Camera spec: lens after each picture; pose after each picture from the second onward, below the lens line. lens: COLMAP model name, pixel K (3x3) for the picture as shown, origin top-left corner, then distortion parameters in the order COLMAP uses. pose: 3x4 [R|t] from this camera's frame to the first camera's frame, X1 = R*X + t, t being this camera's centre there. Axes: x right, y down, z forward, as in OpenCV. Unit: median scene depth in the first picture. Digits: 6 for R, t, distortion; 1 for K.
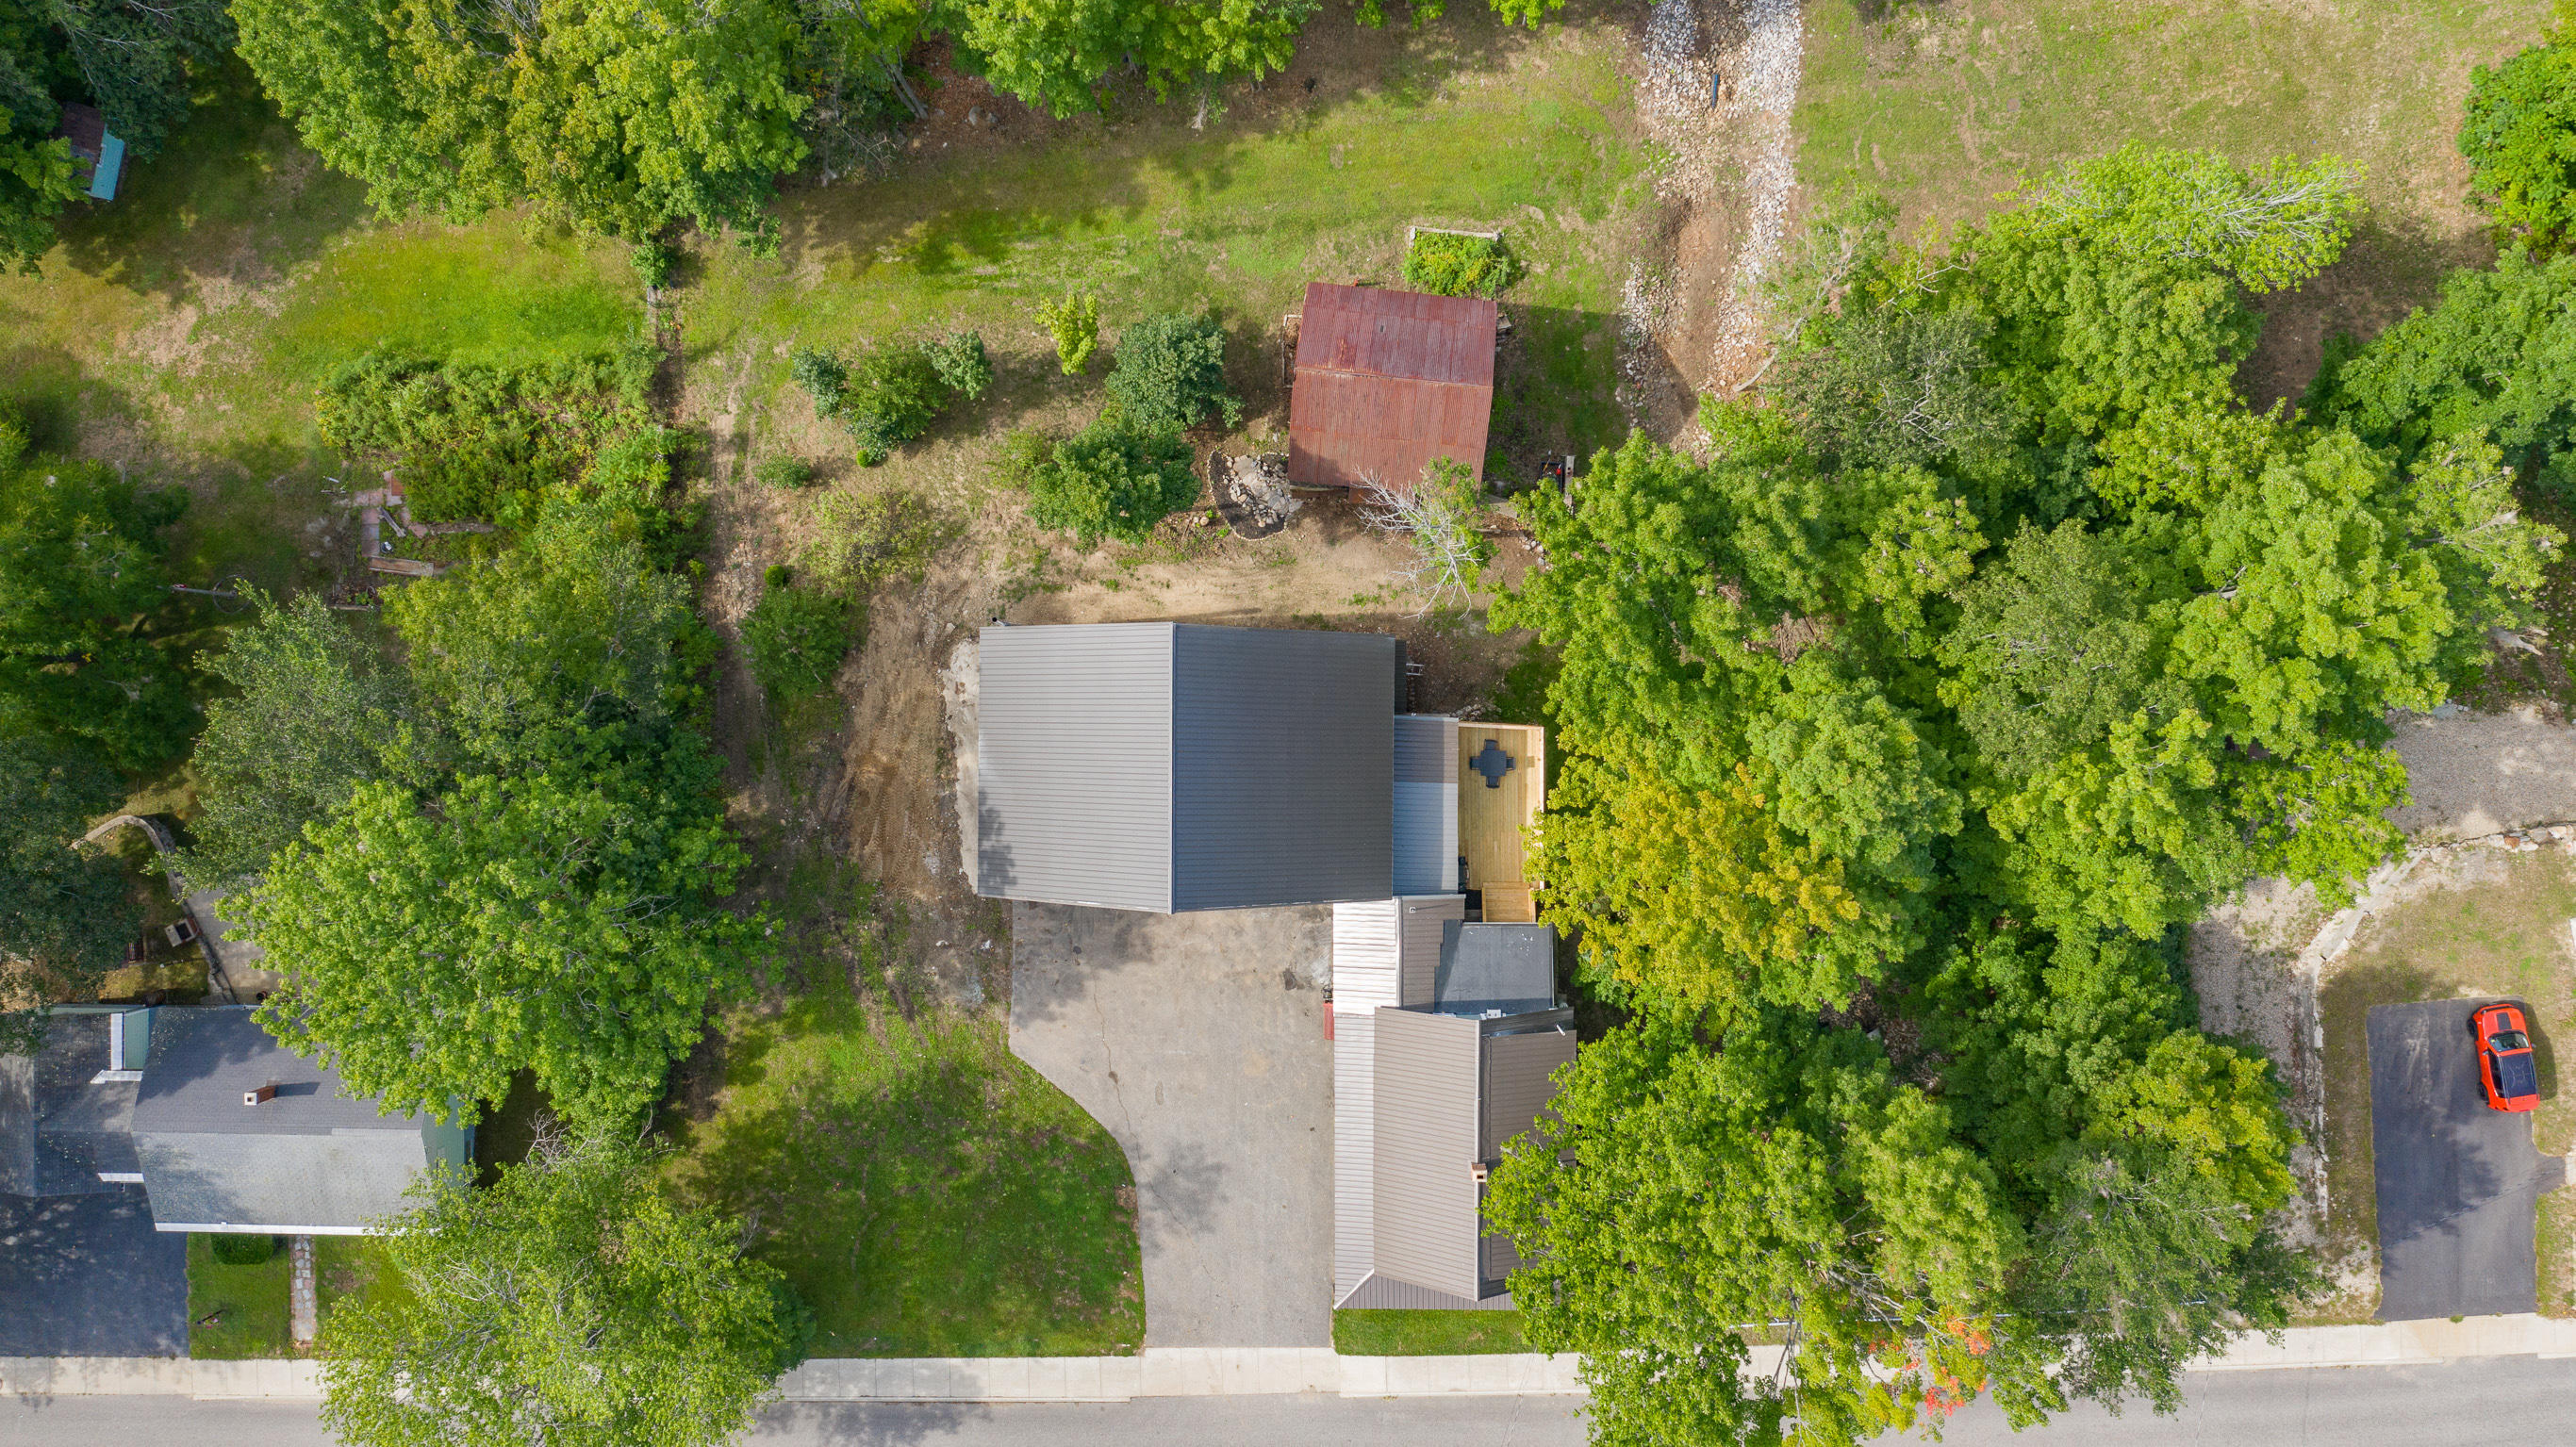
lens RADIAL K [[2047.8, 0, 1292.8], [0, 2047.8, 724.6], [0, 0, 1]] dist [-0.003866, 0.007137]
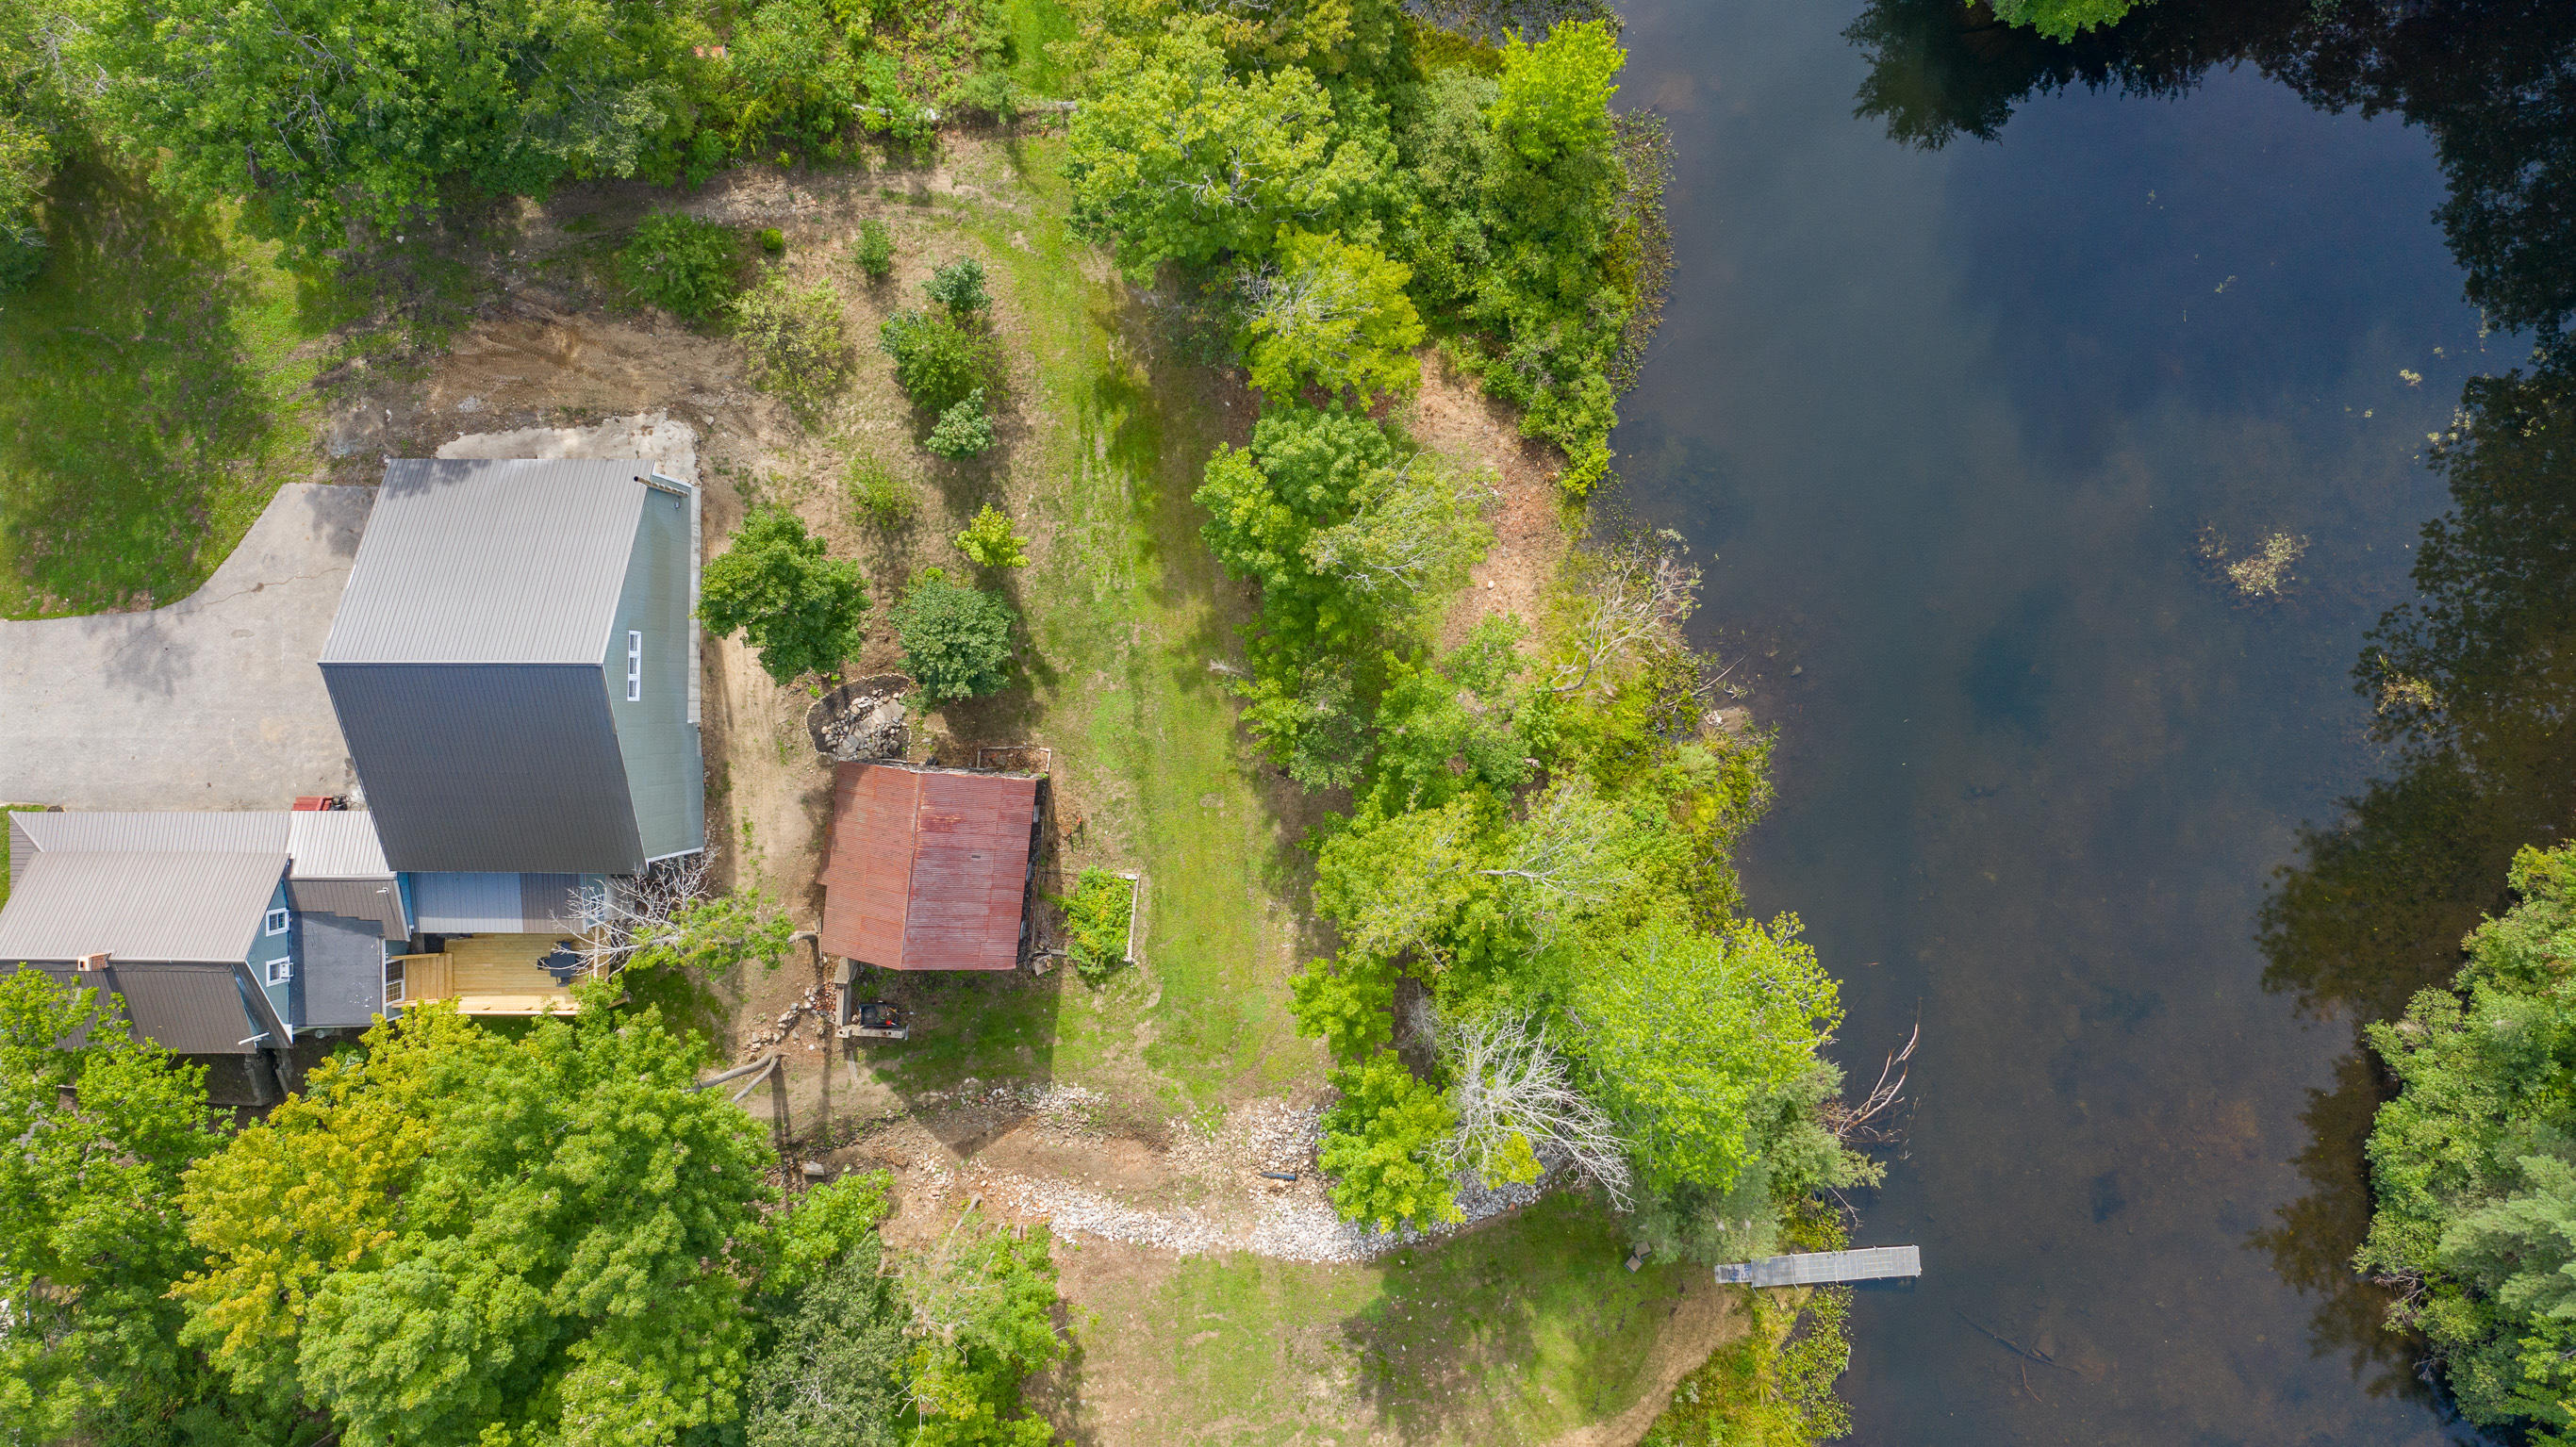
lens RADIAL K [[2047.8, 0, 1292.8], [0, 2047.8, 724.6], [0, 0, 1]] dist [-0.003866, 0.007137]
pose [[0.003502, 0.998944, 0.045800, -0.062262], [-0.999387, 0.001902, 0.034946, -0.358868], [0.034822, -0.045894, 0.998339, 0.007376]]
